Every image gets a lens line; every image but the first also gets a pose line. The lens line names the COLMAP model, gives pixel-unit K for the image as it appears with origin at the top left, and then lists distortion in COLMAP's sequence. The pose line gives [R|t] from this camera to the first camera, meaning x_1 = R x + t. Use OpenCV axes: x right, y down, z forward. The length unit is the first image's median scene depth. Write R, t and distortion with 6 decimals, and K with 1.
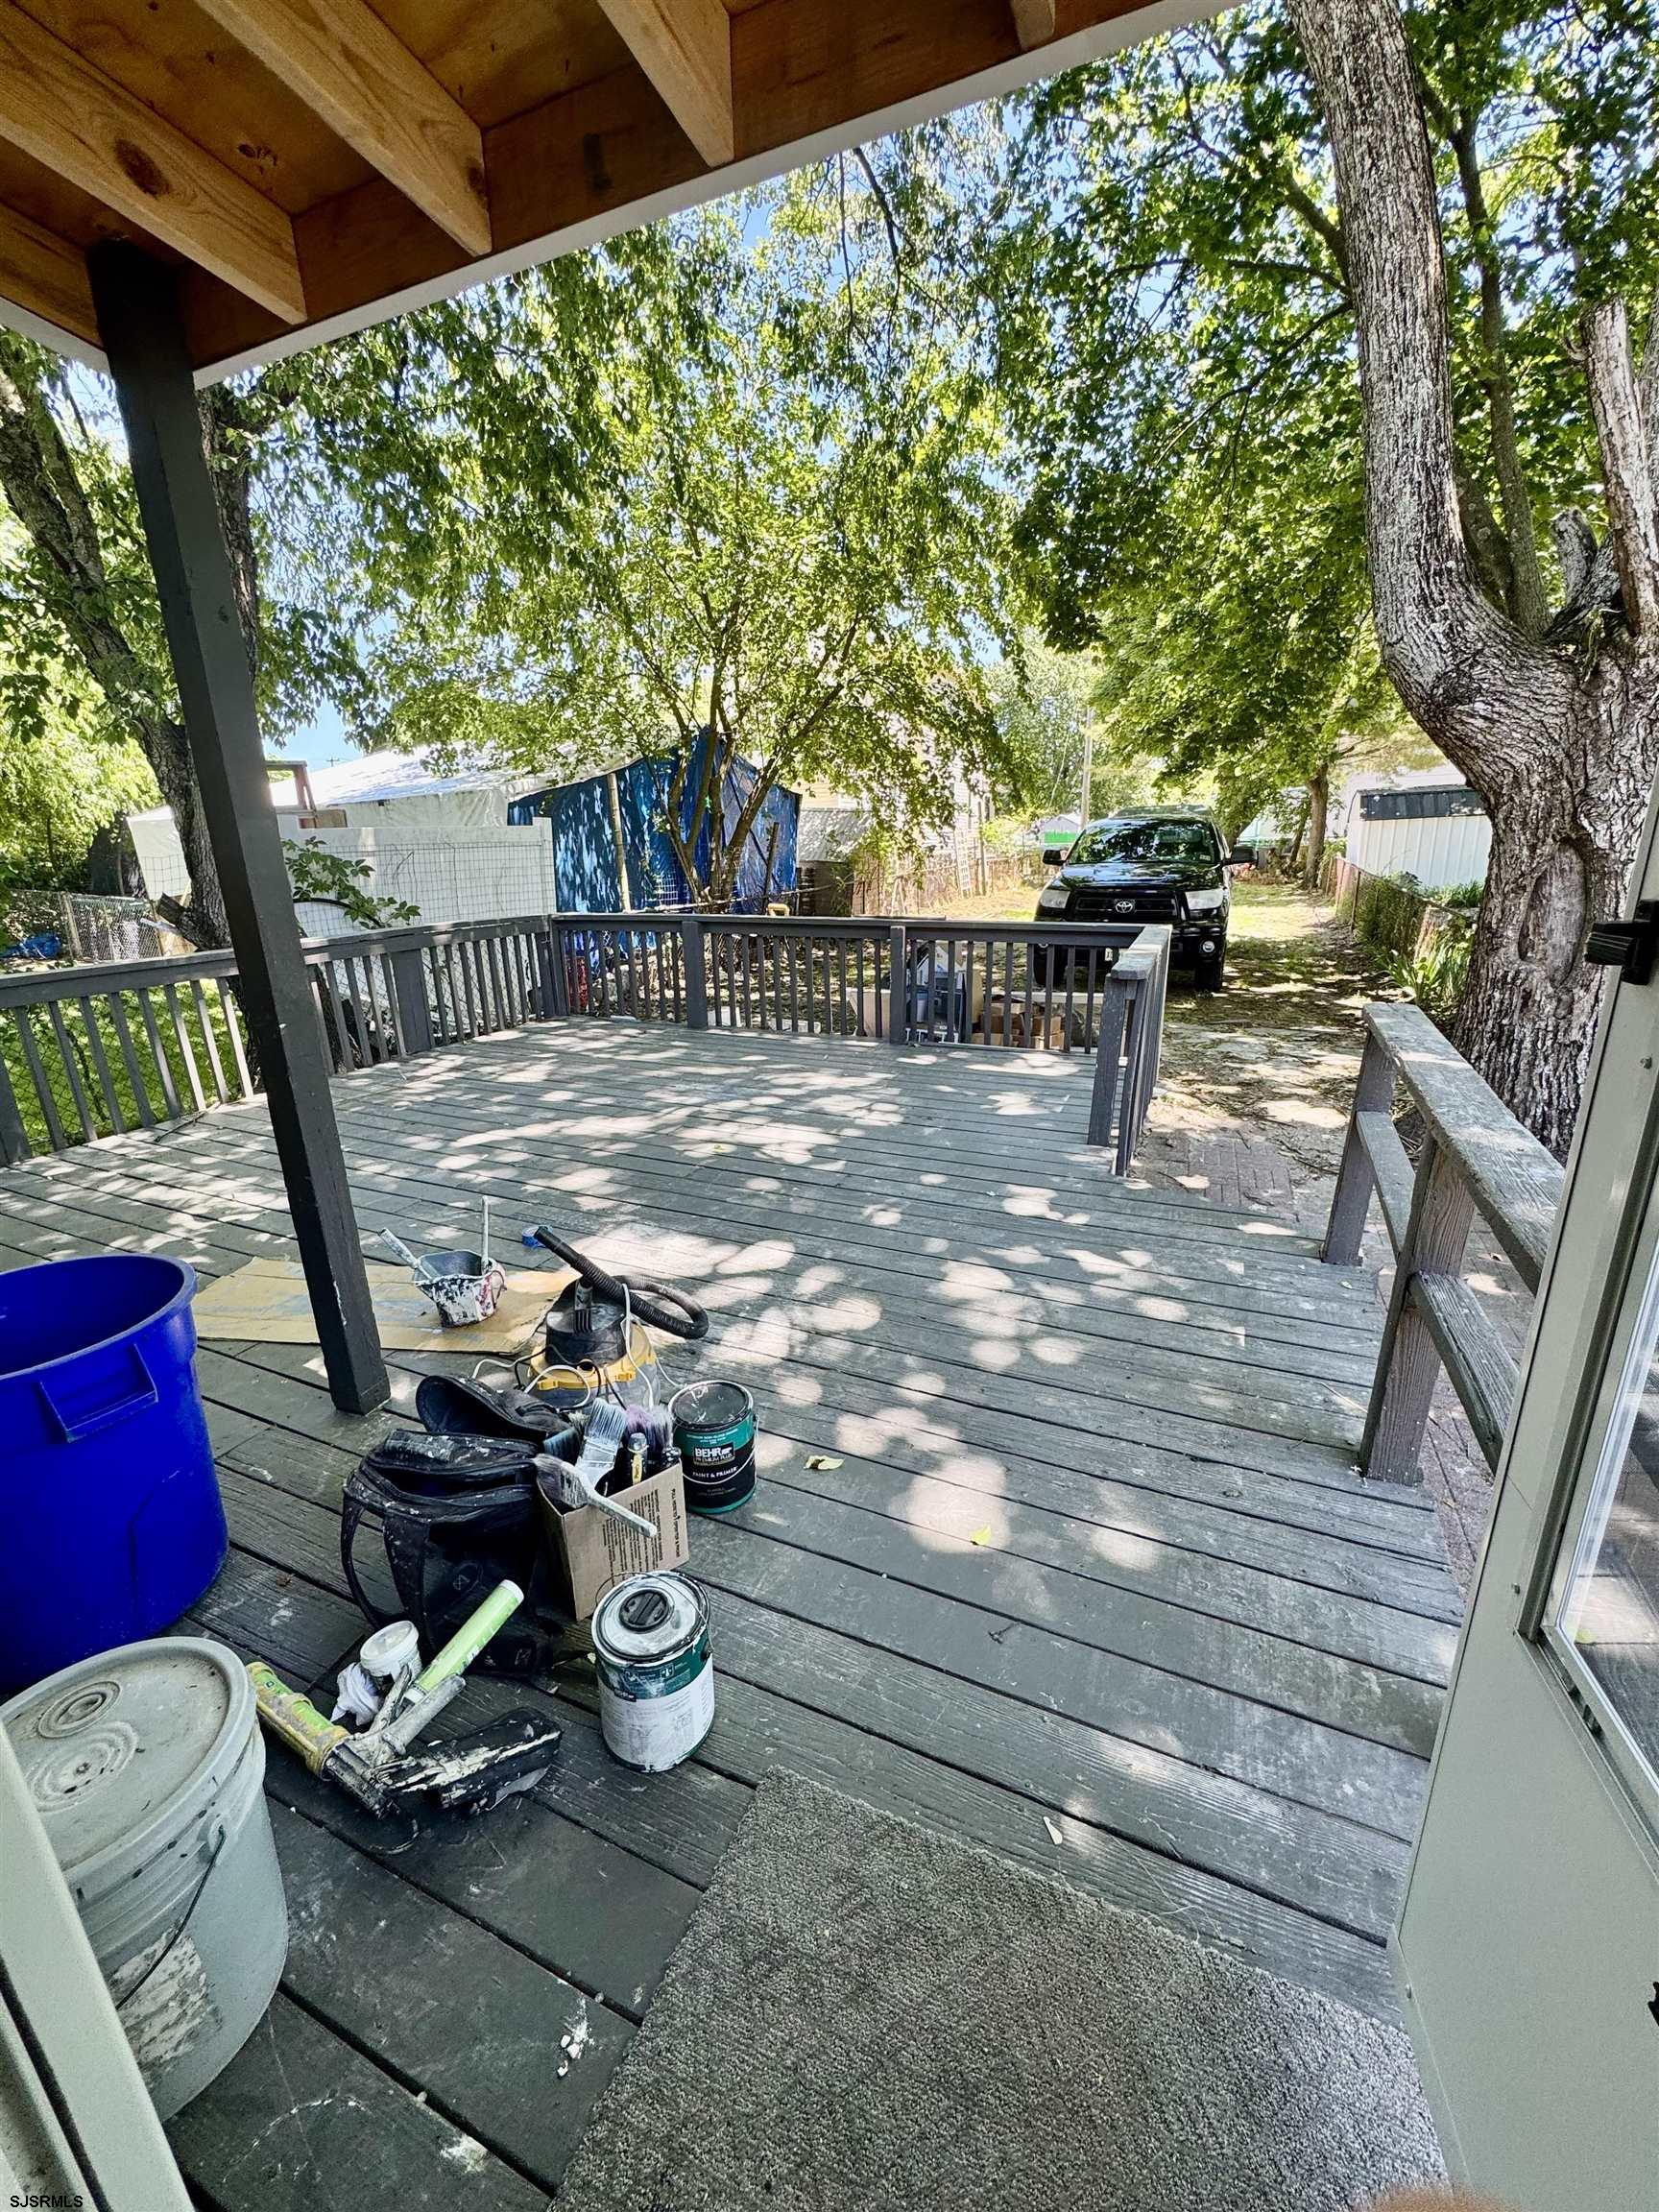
lens RADIAL K [[885.5, 0, 827.0], [0, 885.5, 1112.2], [0, 0, 1]] dist [-0.001066, -0.000216]
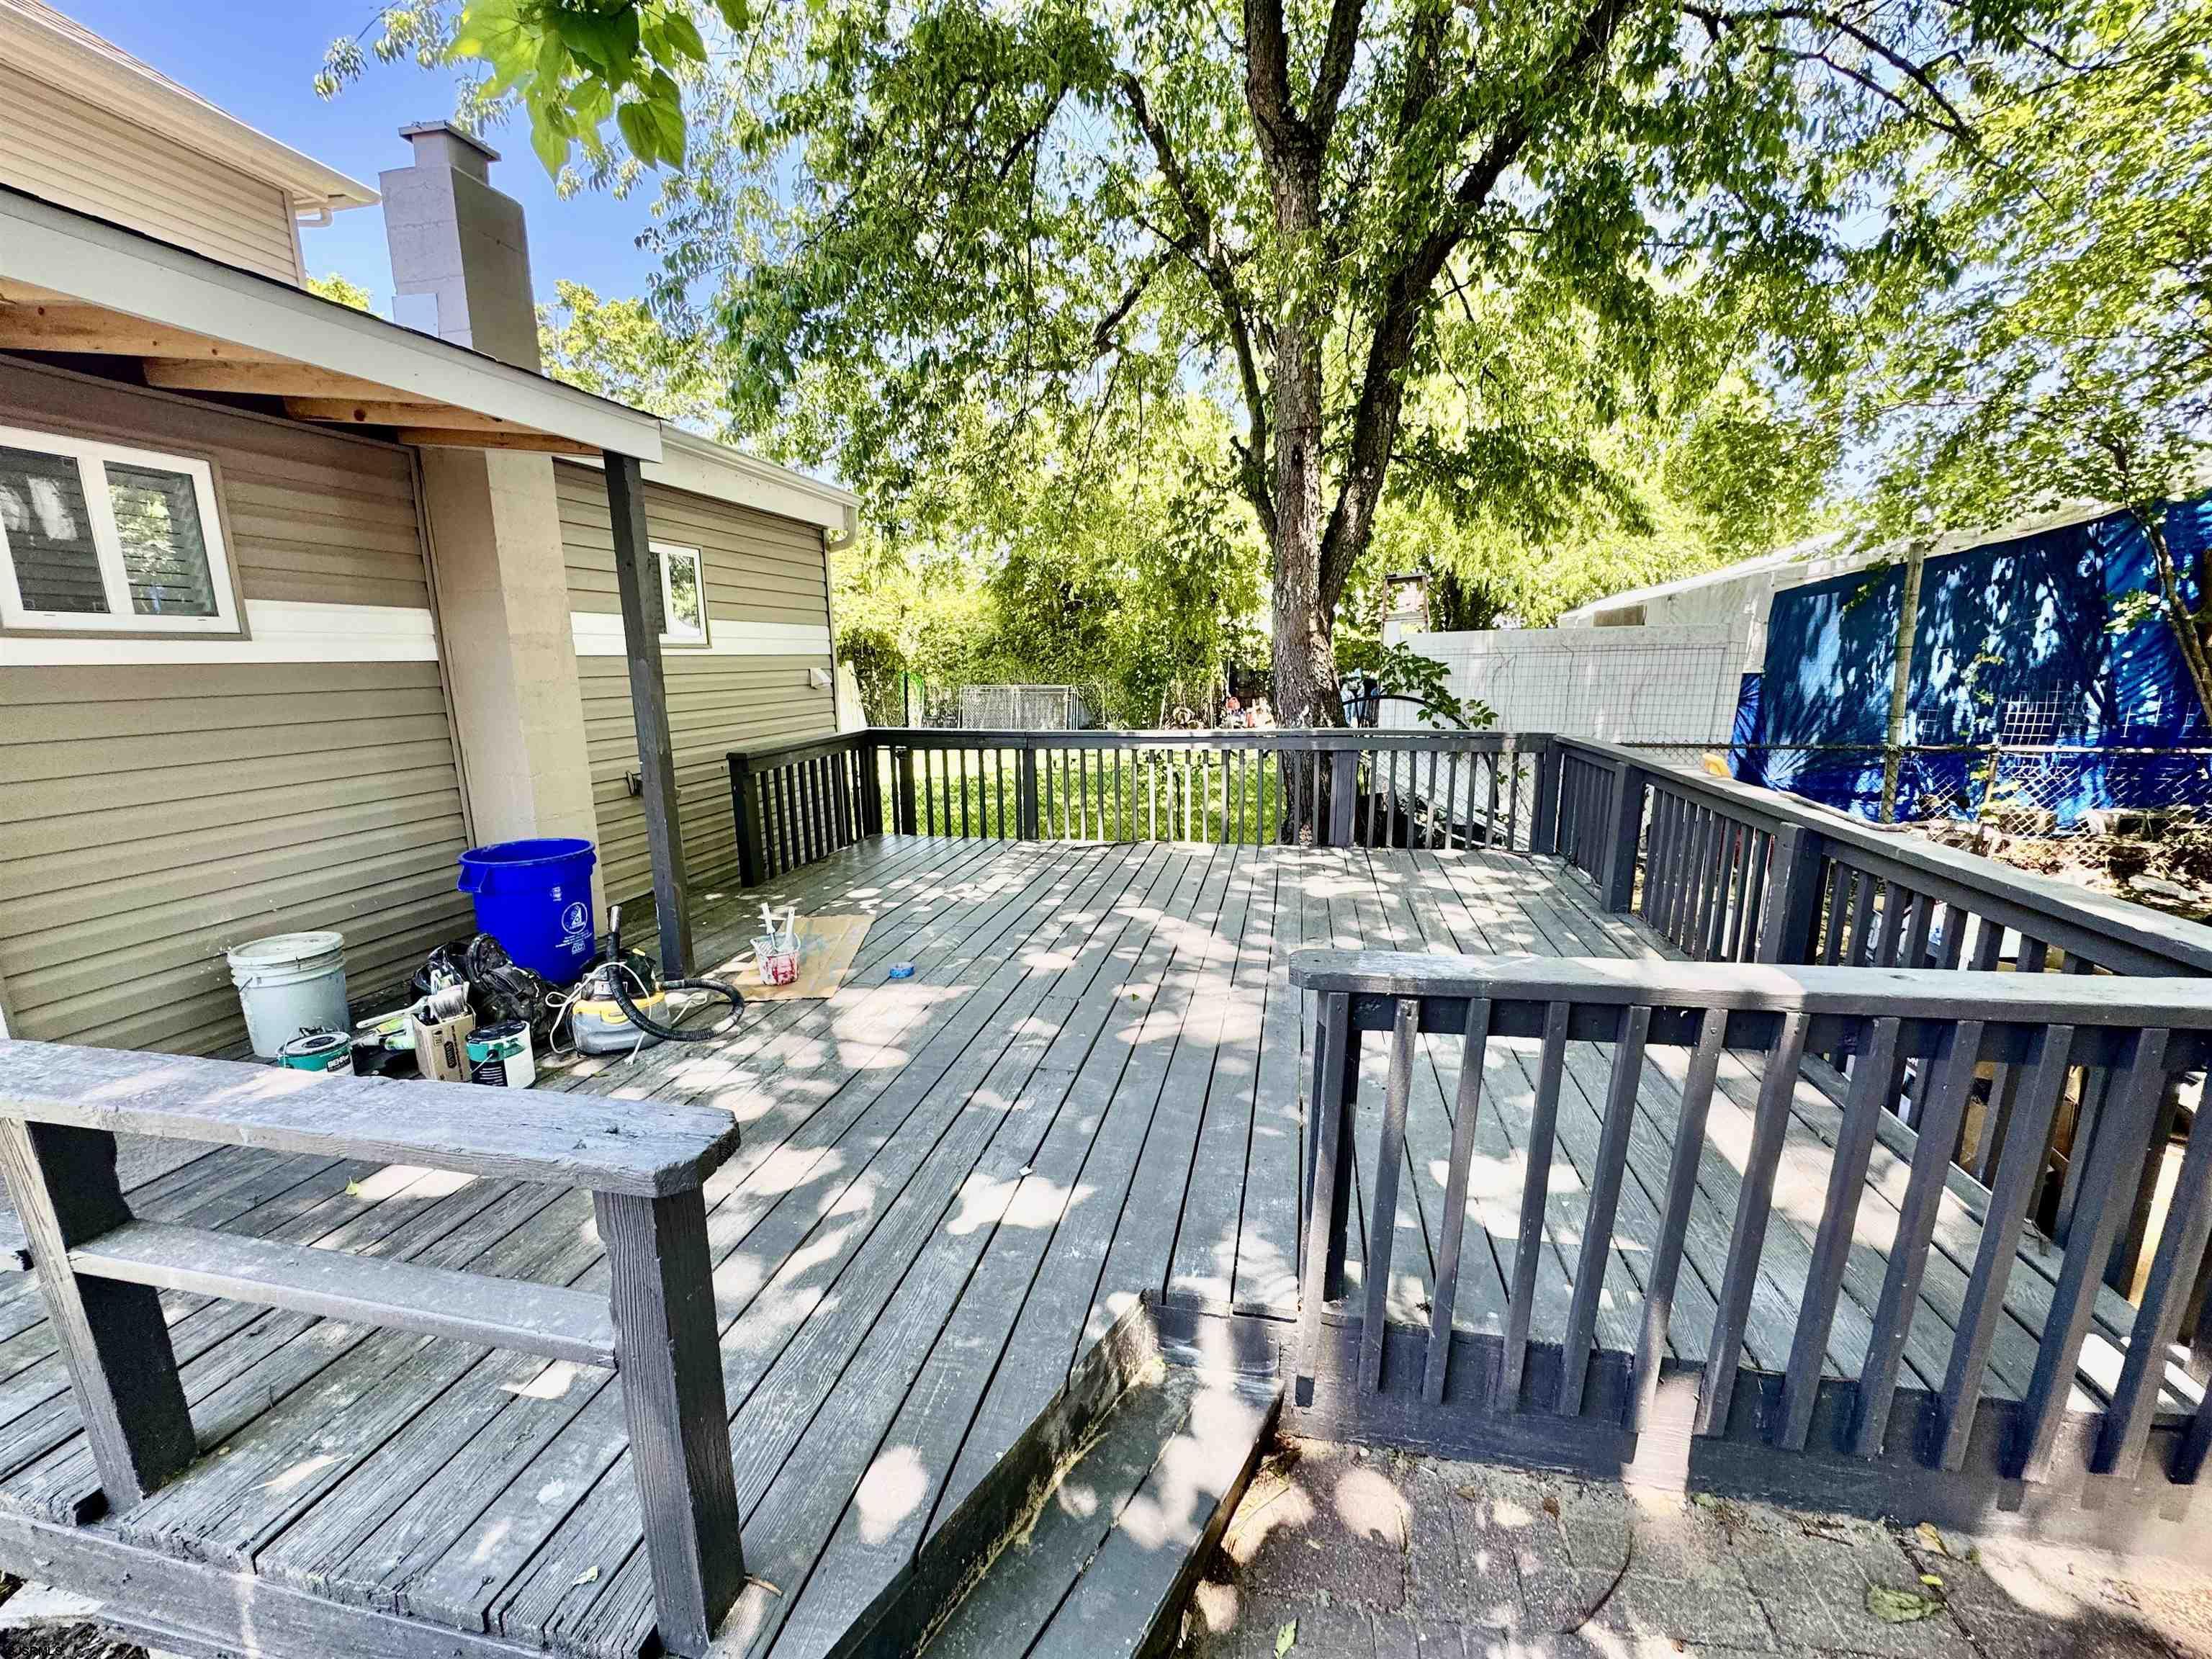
lens RADIAL K [[885.5, 0, 1114.9], [0, 885.5, 841.8], [0, 0, 1]] dist [-0.001066, -0.000216]
pose [[0.238360, 0.217236, -0.946569, 0.620075], [-0.279704, 0.948720, 0.147296, -0.204188], [0.930027, 0.229649, 0.286898, 0.616318]]
